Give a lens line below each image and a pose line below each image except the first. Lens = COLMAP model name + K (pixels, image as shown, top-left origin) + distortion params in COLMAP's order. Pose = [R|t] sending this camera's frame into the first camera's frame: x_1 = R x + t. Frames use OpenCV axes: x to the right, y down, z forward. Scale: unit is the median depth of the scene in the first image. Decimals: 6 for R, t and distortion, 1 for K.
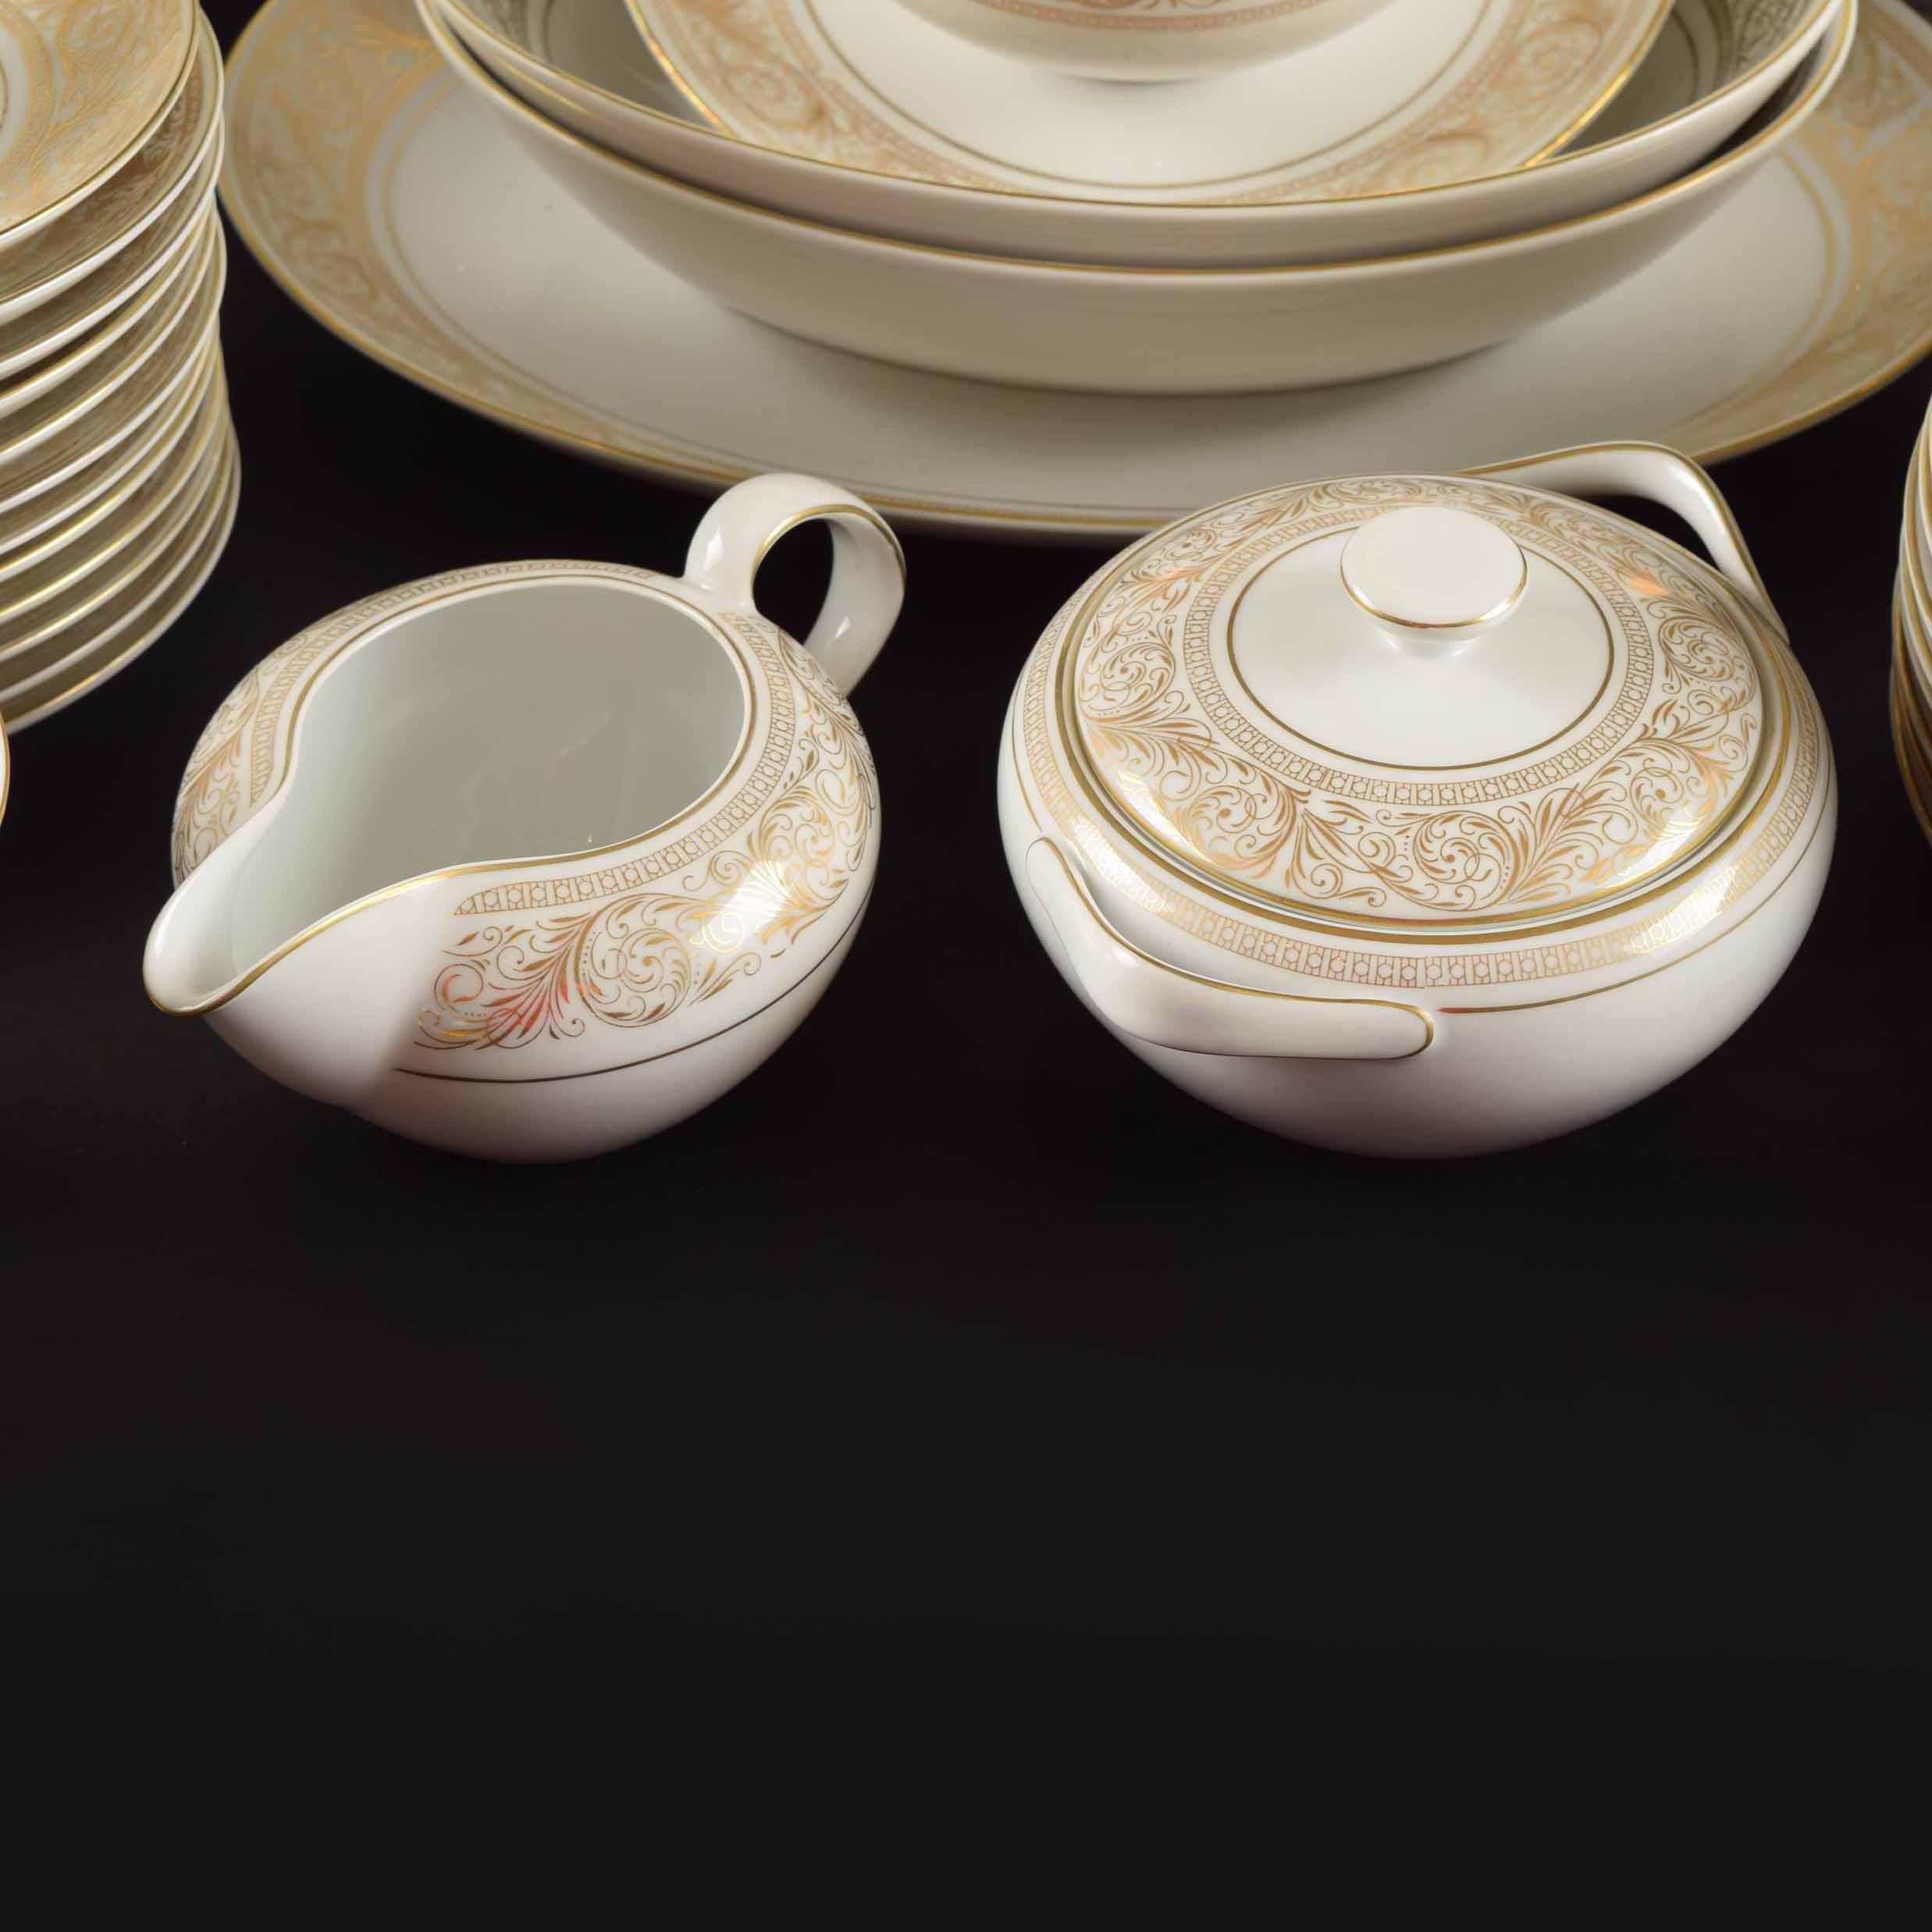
lens RADIAL K [[5379.4, 0, 966.0], [0, 5379.4, 966.0], [0, 0, 1]] dist [0.074707, -0.640403]
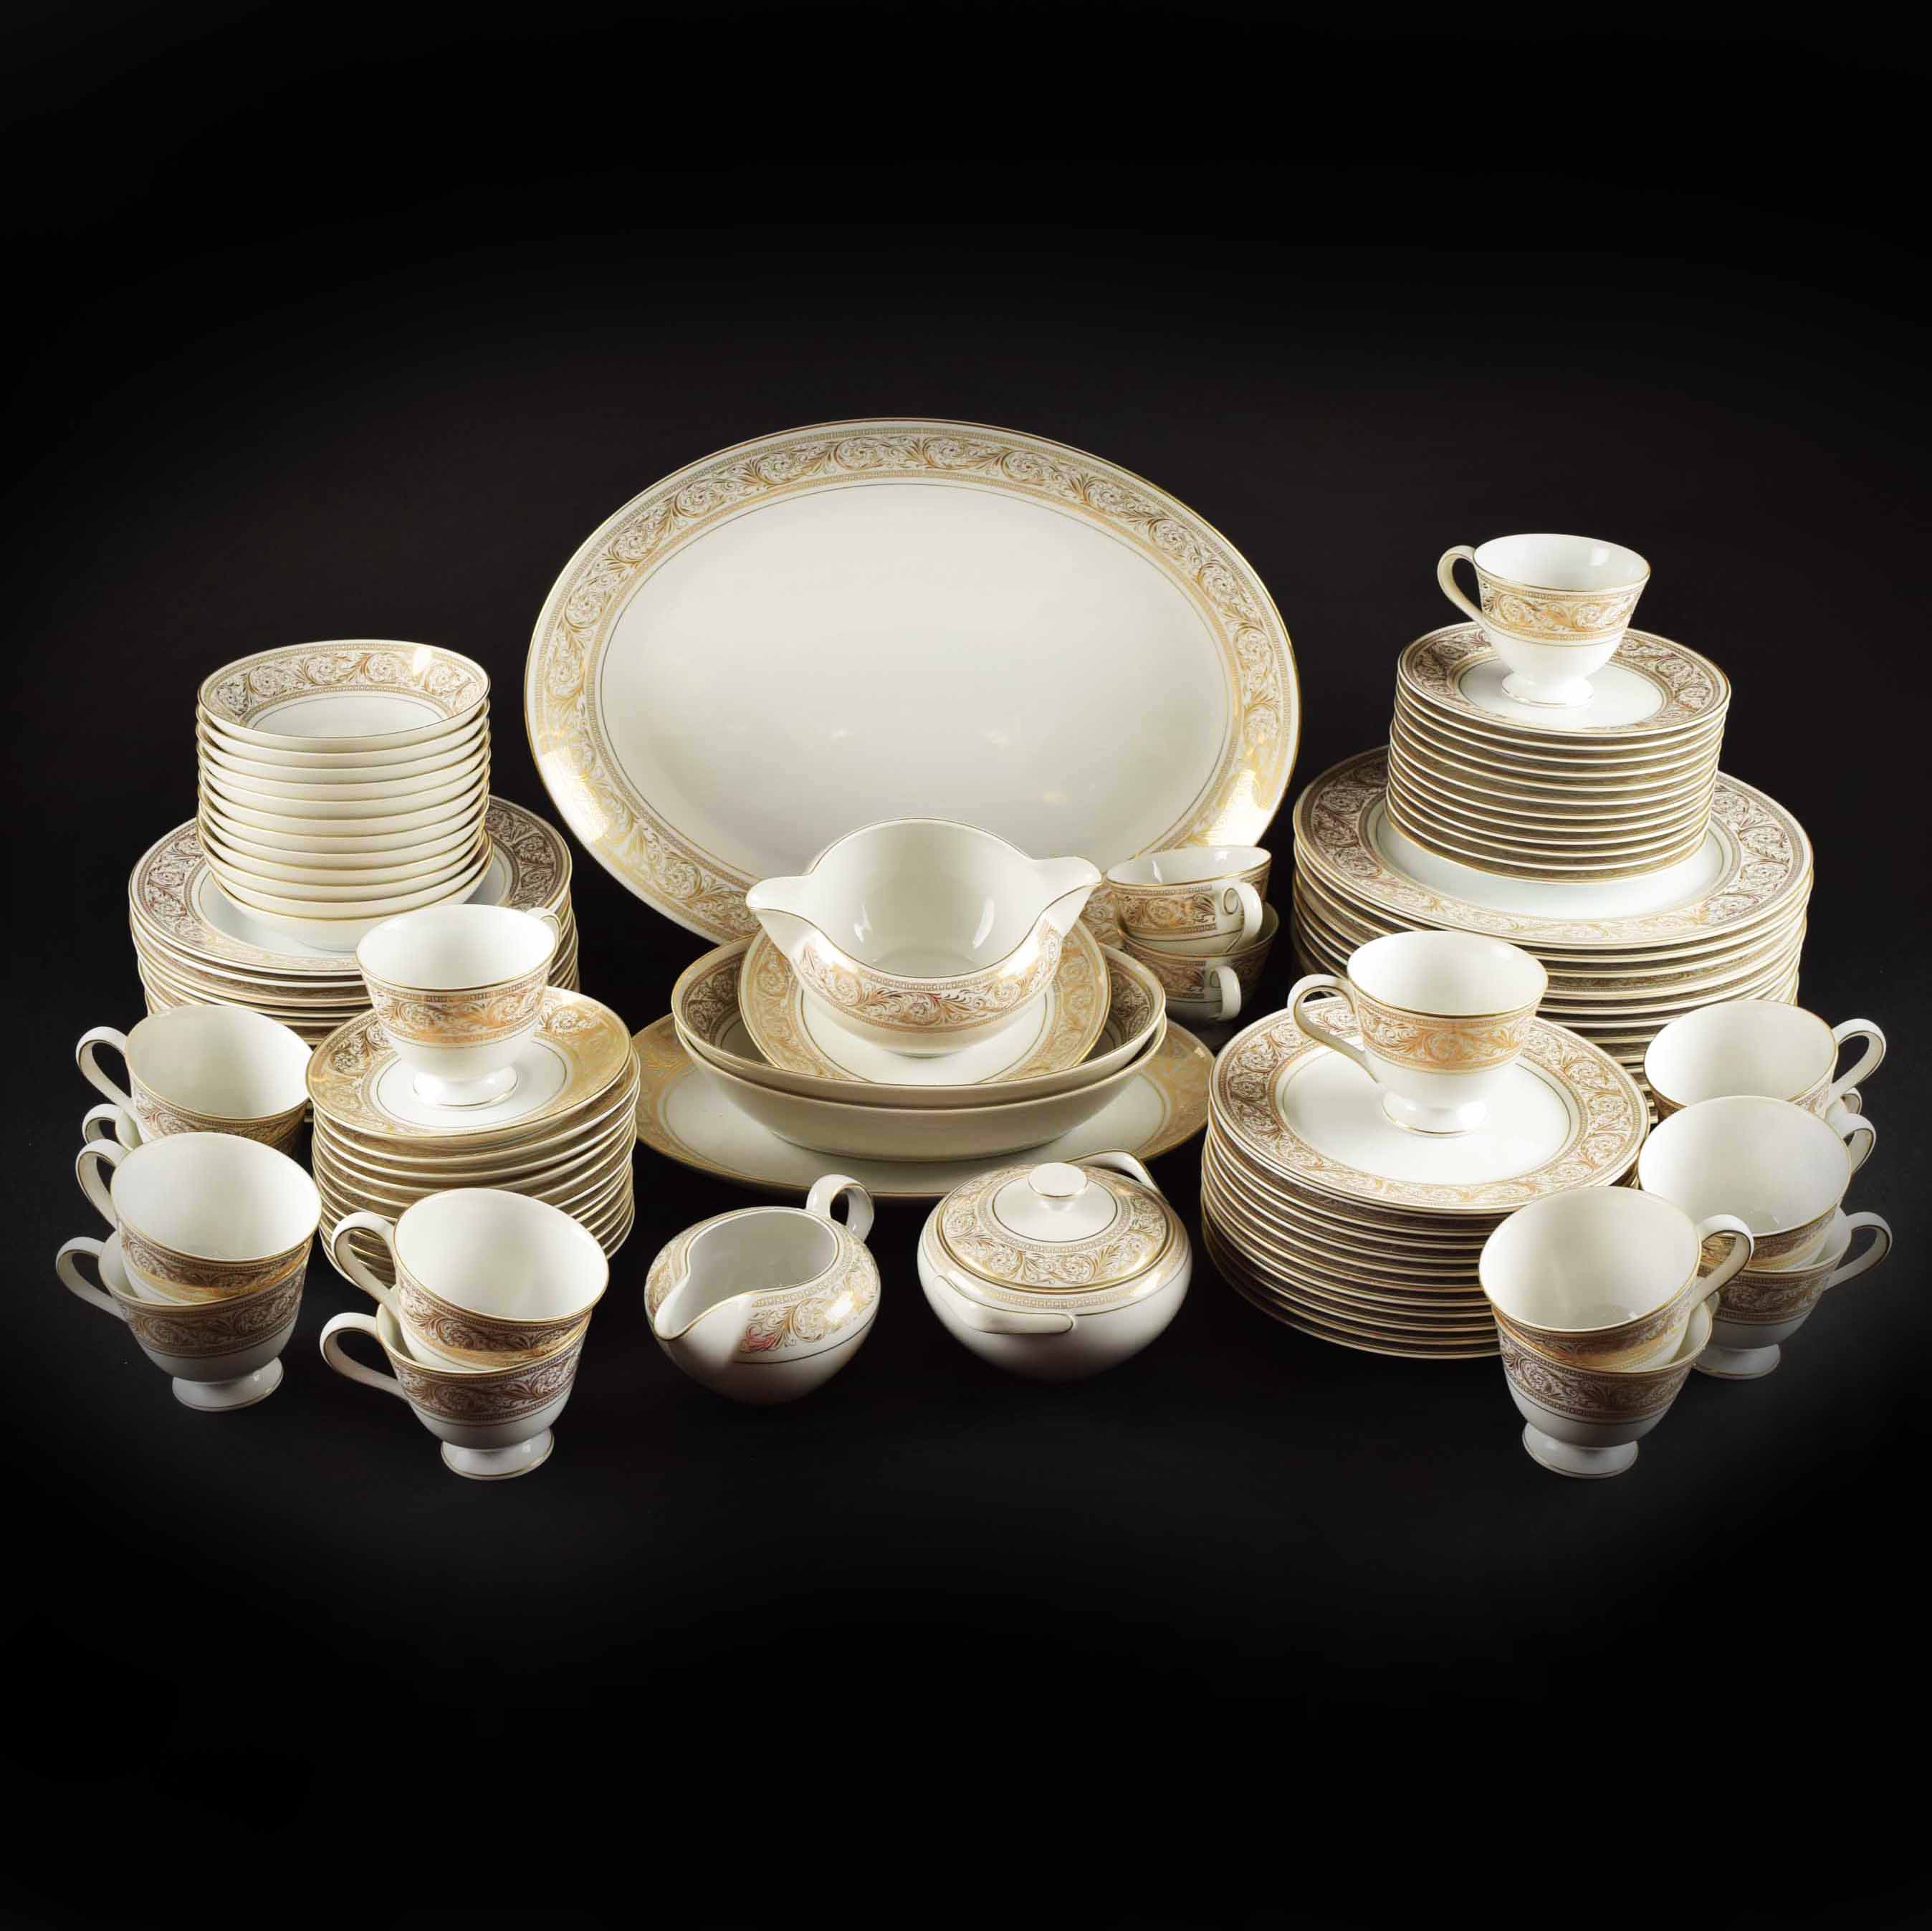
lens RADIAL K [[3370.2, 0, 966.0], [0, 3370.2, 965.5], [0, 0, 1]] dist [-0.048158, -0.035983]
pose [[0.989191, -0.044014, 0.139868, -0.230003], [0.081032, 0.959082, -0.271283, 0.327147], [-0.122205, 0.279685, 0.952283, -0.869643]]
